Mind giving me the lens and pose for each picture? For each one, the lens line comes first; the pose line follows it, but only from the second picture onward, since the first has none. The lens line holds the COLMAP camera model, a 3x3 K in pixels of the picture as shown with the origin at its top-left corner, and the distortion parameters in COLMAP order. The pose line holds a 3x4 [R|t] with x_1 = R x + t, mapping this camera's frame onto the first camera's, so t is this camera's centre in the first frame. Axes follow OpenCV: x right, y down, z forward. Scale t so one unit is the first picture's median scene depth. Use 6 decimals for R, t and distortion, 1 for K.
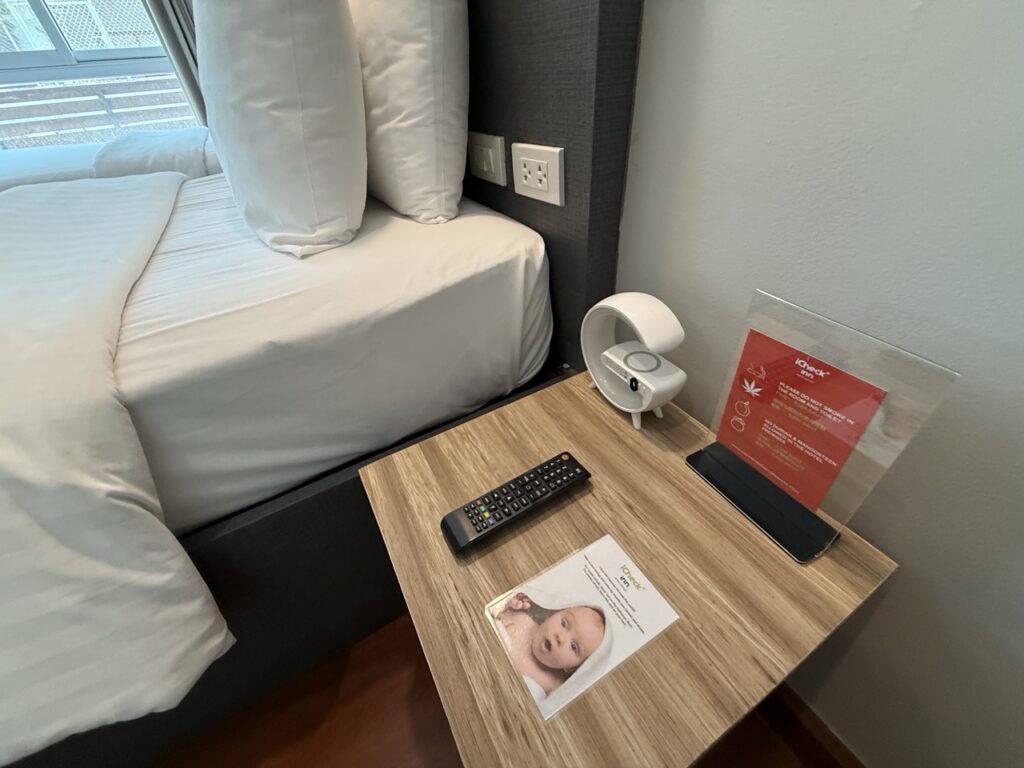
lens RADIAL K [[409.7, 0, 517.4], [0, 409.7, 384.5], [0, 0, 1]] dist [-0.002587, 0.001066]
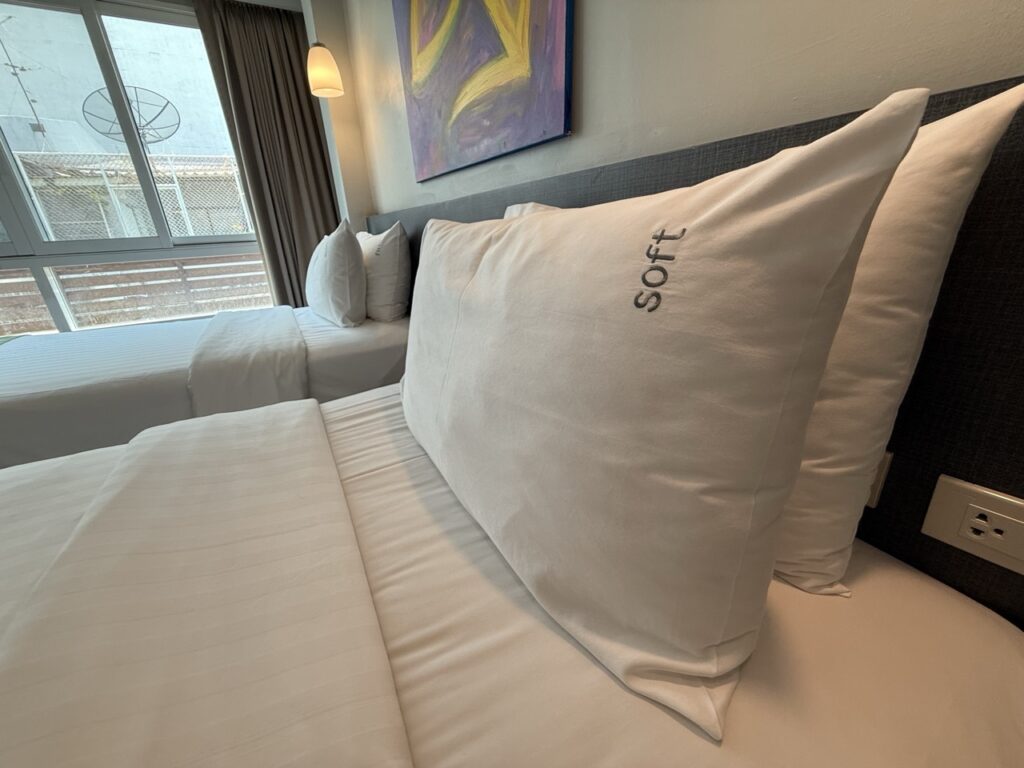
lens RADIAL K [[409.7, 0, 513.3], [0, 409.7, 385.9], [0, 0, 1]] dist [-0.002587, 0.001066]
pose [[0.999853, 0.016829, 0.003190, -0.711619], [-0.015134, 0.955176, -0.295652, -0.517979], [-0.008023, 0.295561, 0.955290, 0.316311]]
